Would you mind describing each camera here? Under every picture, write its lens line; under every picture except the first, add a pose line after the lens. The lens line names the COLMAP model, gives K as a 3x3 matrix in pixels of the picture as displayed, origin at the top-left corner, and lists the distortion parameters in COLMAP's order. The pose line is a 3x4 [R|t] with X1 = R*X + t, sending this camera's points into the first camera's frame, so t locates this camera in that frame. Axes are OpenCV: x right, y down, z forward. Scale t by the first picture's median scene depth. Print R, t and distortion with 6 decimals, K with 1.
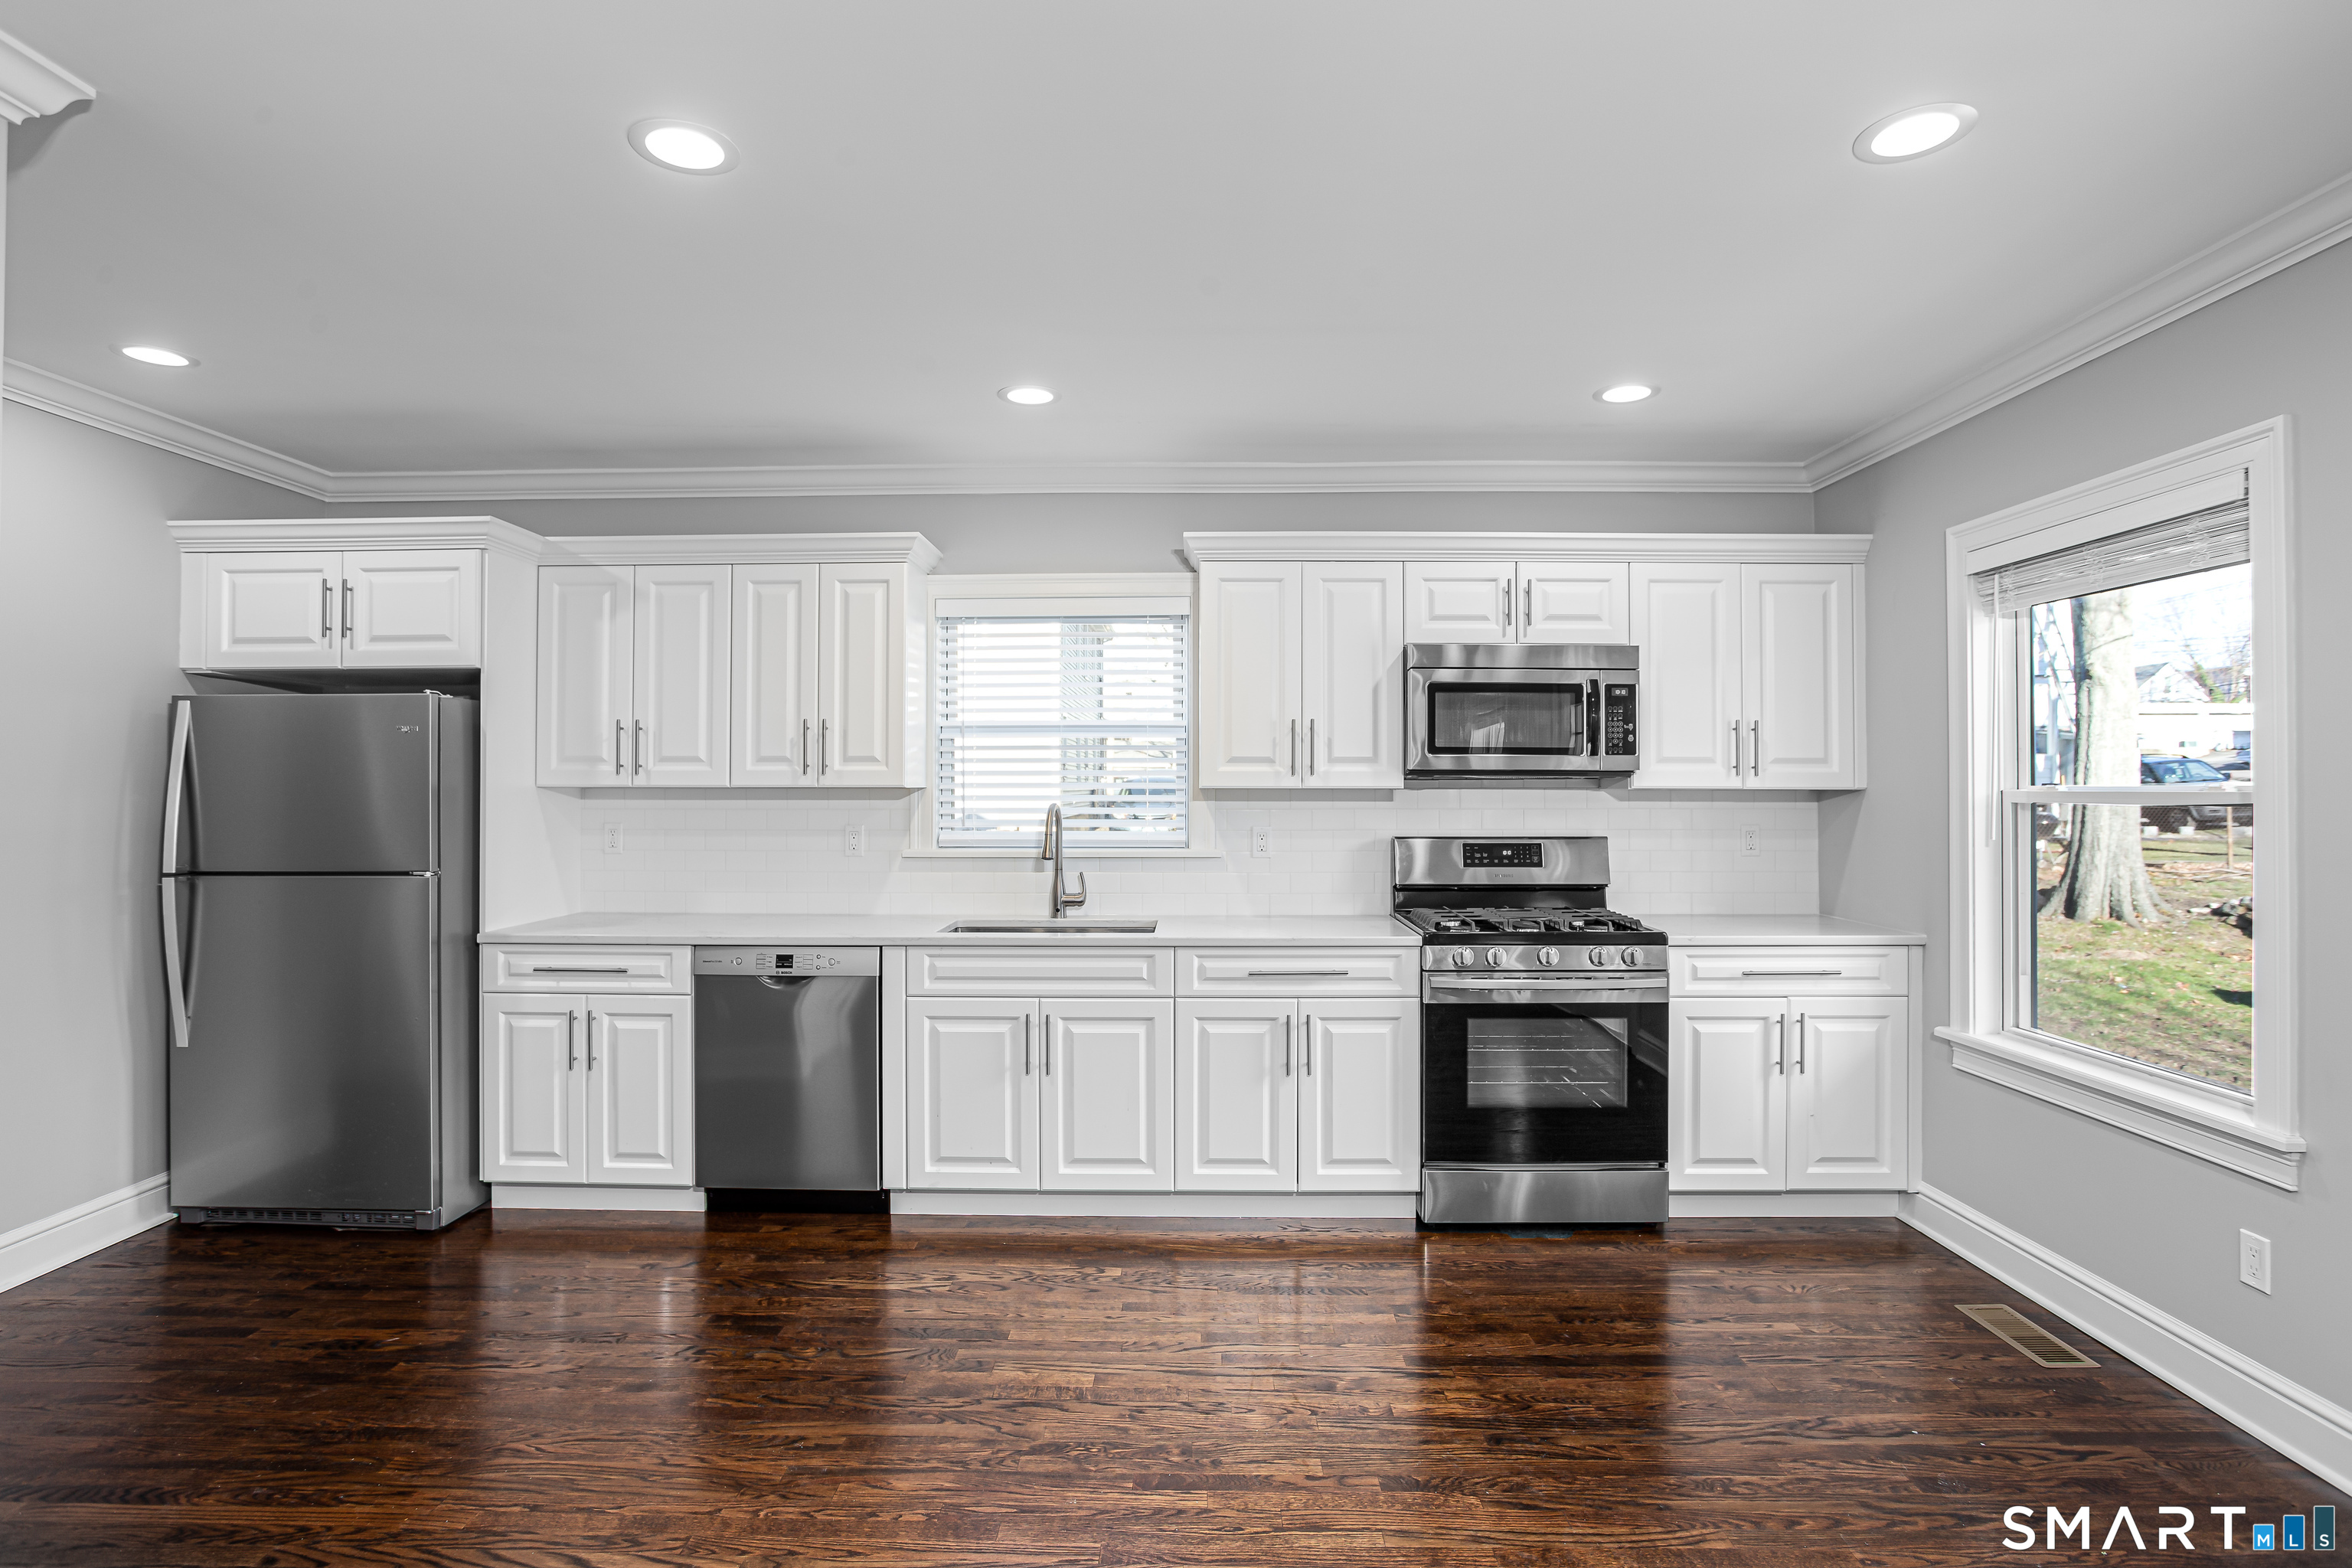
lens RADIAL K [[1206.6, 0, 1178.5], [0, 1206.6, 775.6], [0, 0, 1]] dist [-0.063480, 0.036664]
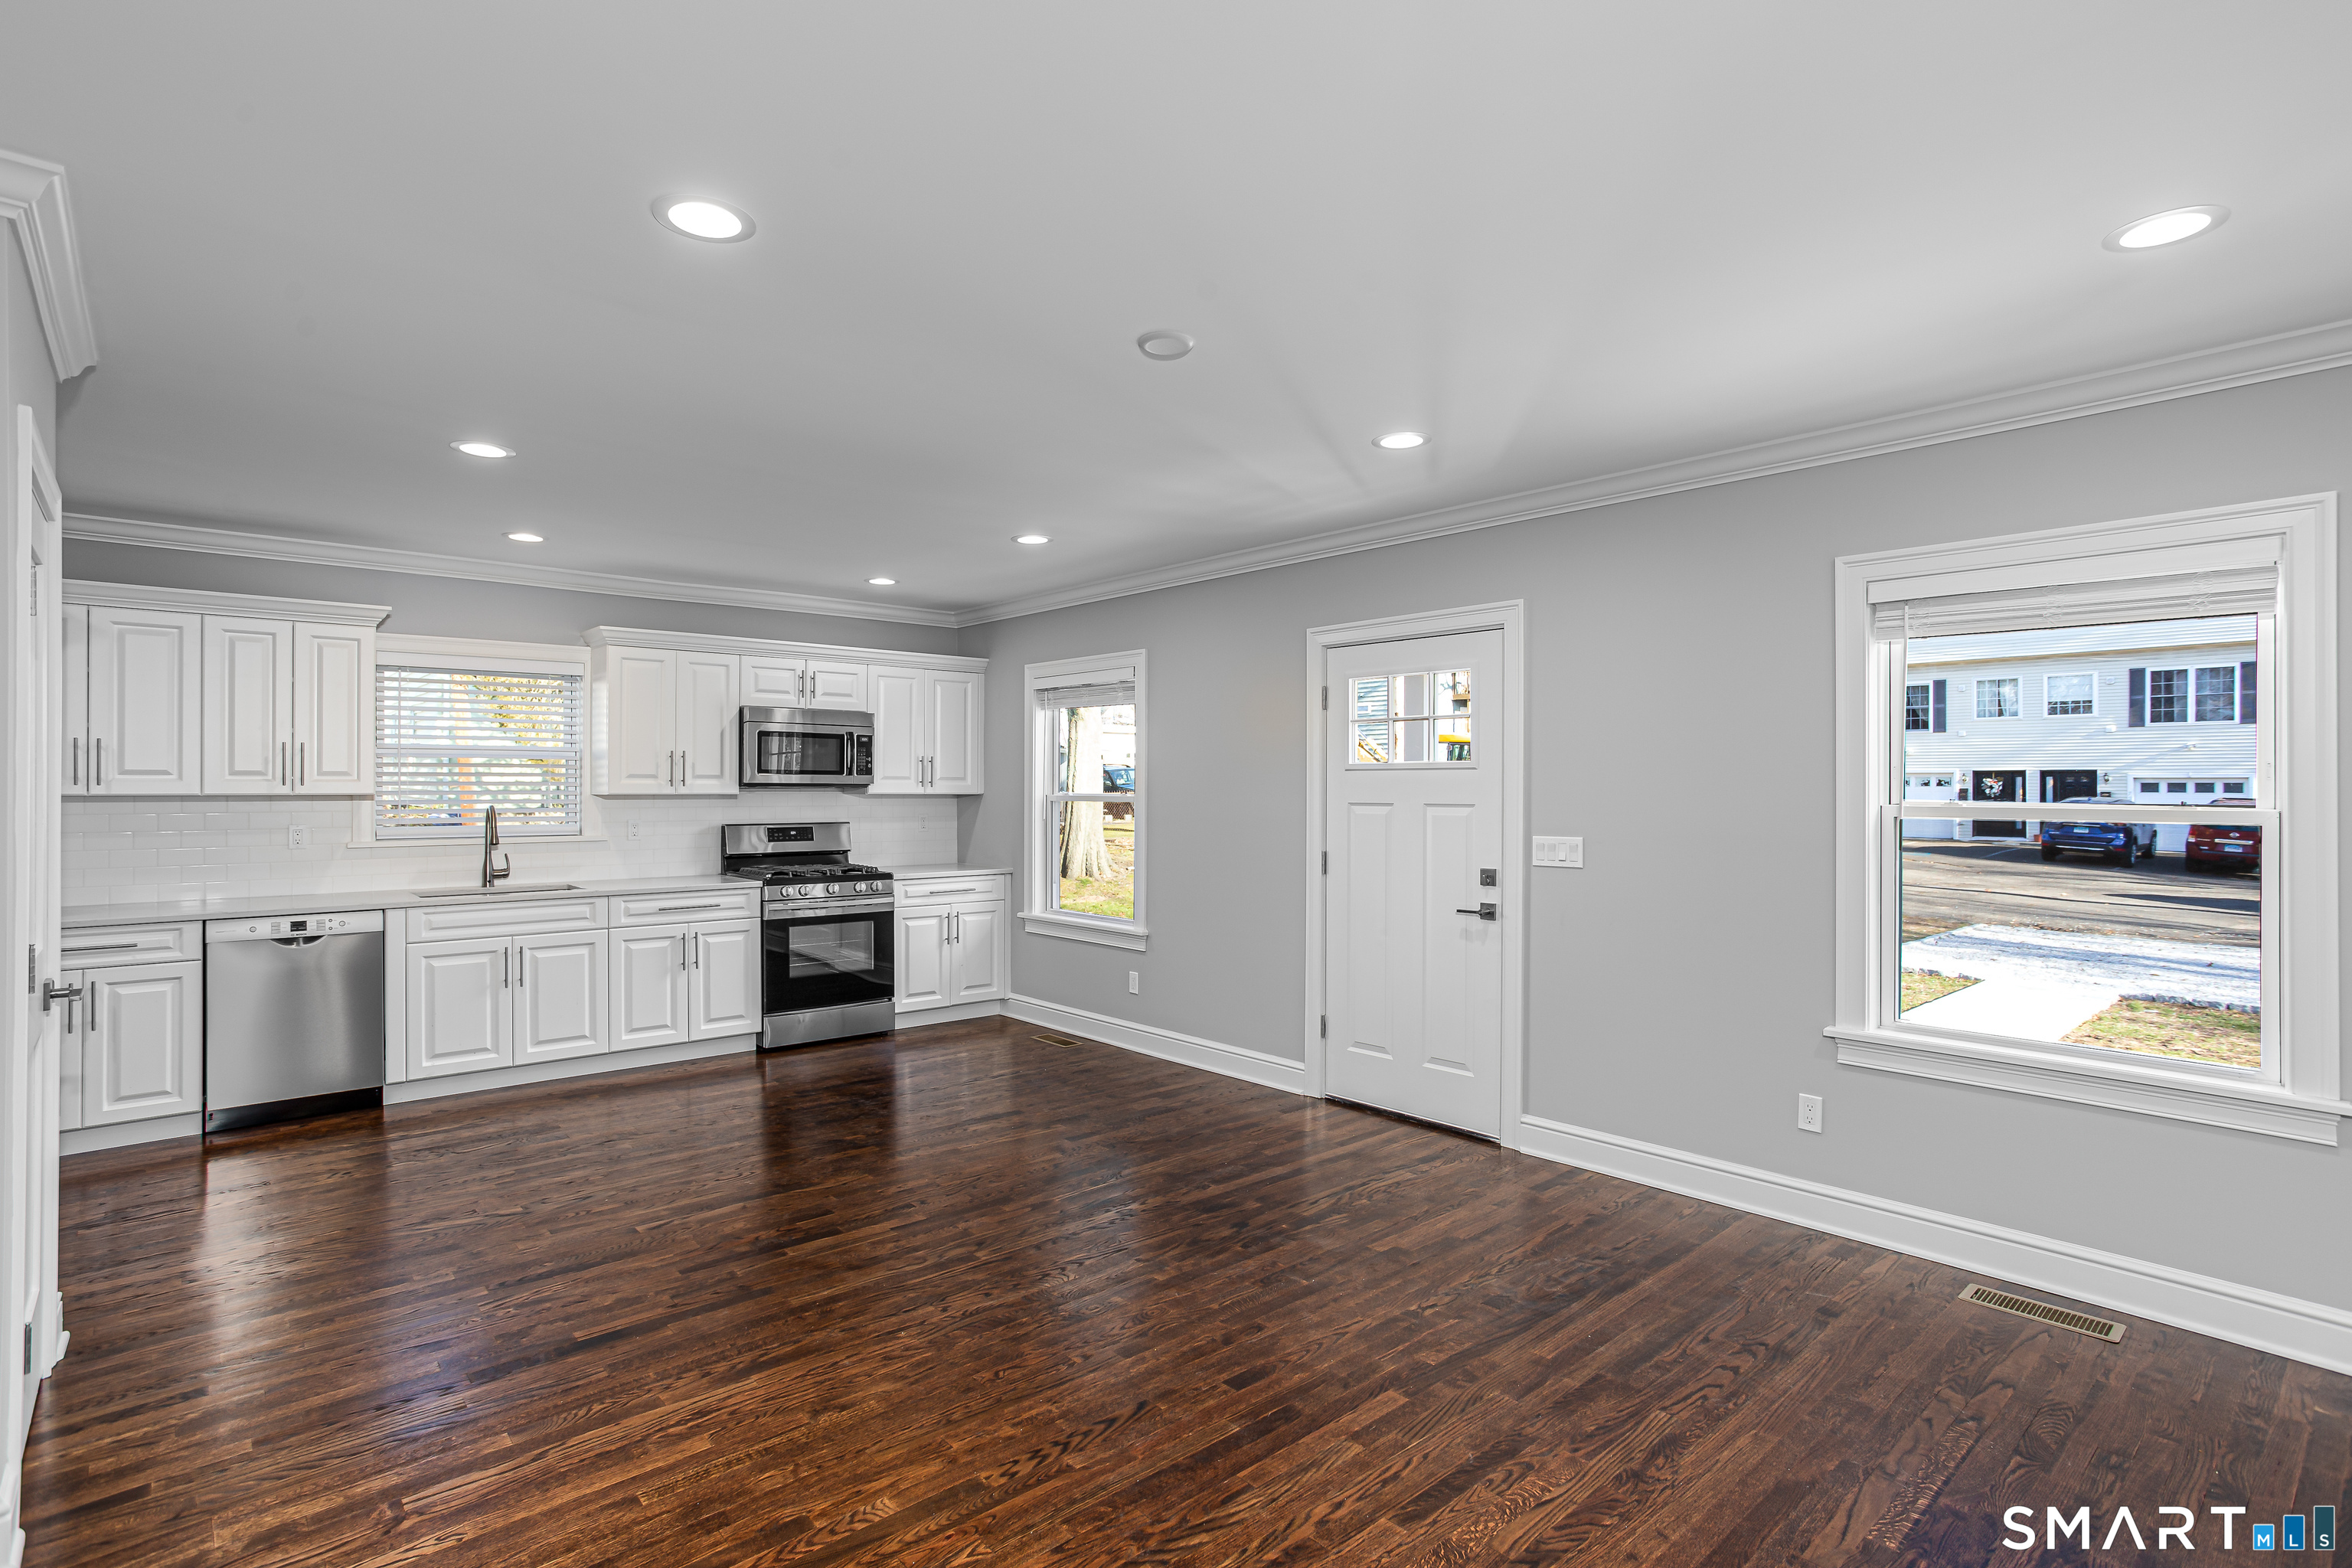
lens RADIAL K [[1173.7, 0, 1176.0], [0, 1173.7, 784.0], [0, 0, 1]] dist [-0.045332, 0.027820]
pose [[0.733615, 0.002932, 0.679559, -0.481478], [-0.009264, 0.999941, 0.005687, -0.018771], [-0.679502, -0.010467, 0.733599, -0.598554]]
